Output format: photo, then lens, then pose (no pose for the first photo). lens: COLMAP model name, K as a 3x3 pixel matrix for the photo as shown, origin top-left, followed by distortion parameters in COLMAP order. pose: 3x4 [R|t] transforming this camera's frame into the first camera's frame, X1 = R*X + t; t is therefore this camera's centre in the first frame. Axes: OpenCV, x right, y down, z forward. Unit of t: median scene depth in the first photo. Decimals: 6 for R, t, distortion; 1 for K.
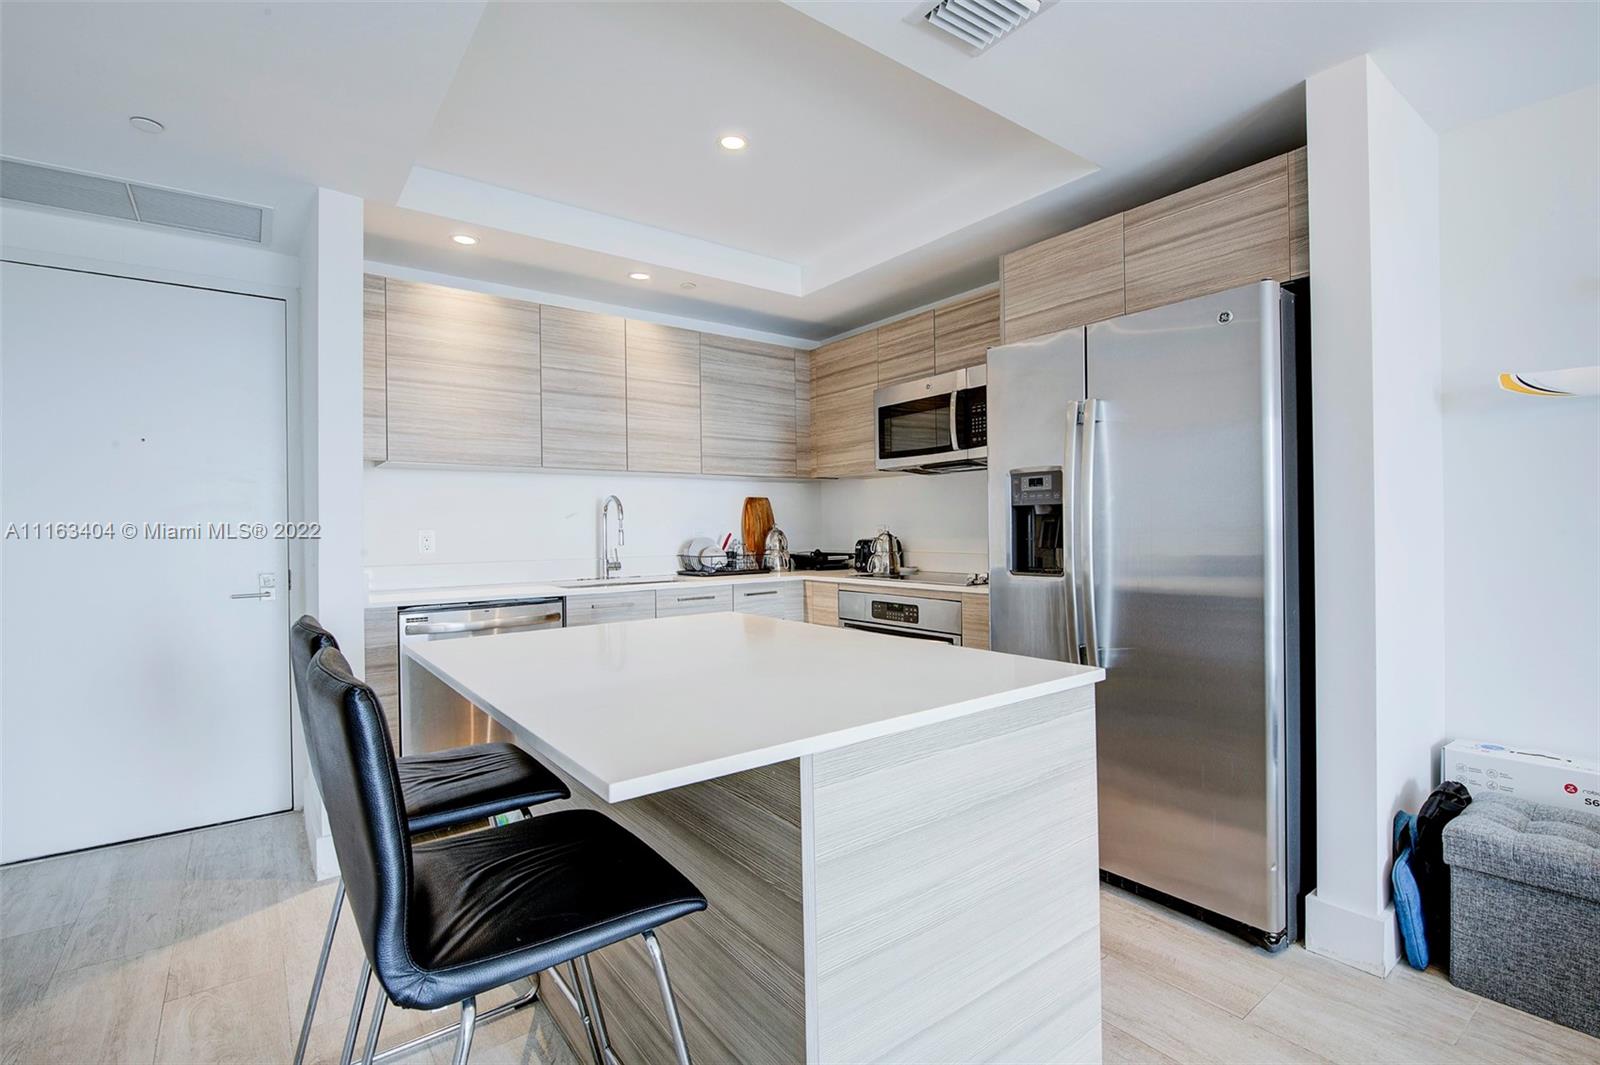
lens RADIAL K [[735.0, 0, 800.0], [0, 735.0, 532.5], [0, 0, 1]] dist [-0.009563, -0.001140]
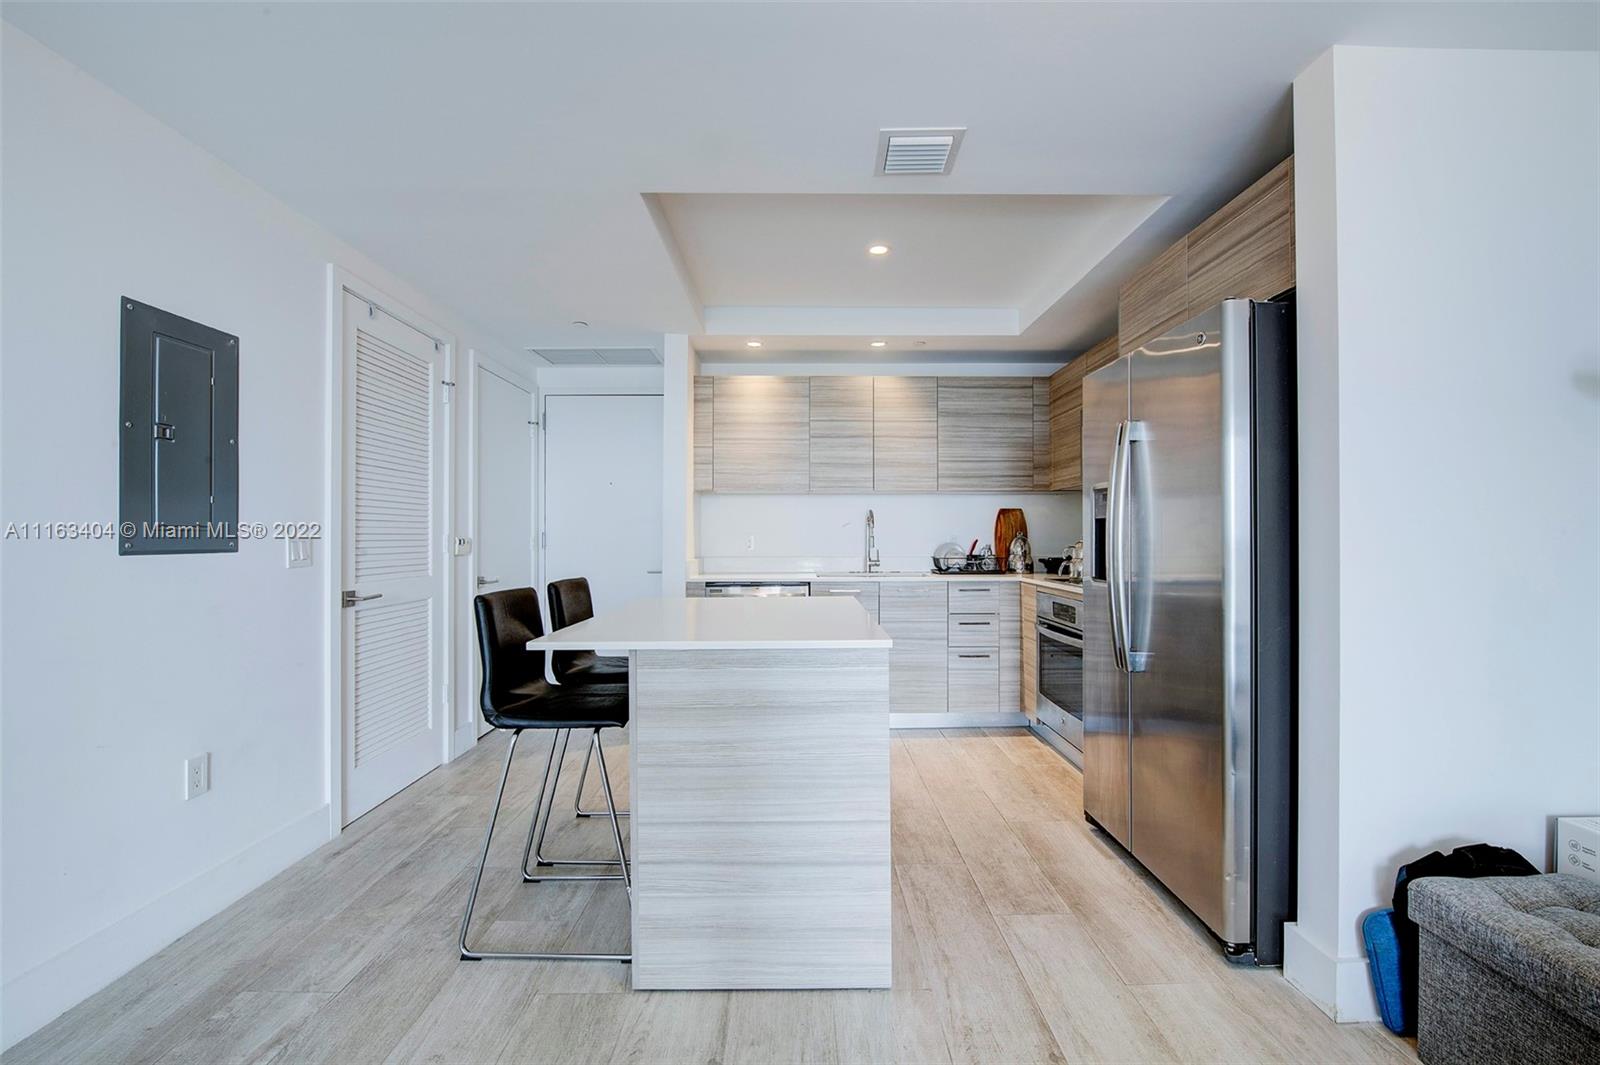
lens RADIAL K [[678.2, 0, 800.0], [0, 678.2, 532.5], [0, 0, 1]] dist [-0.017470, -0.000022]
pose [[0.801125, 0.008576, -0.598435, 0.417245], [-0.011679, 0.999931, -0.001306, -0.006970], [0.598383, 0.008035, 0.801170, -0.060869]]
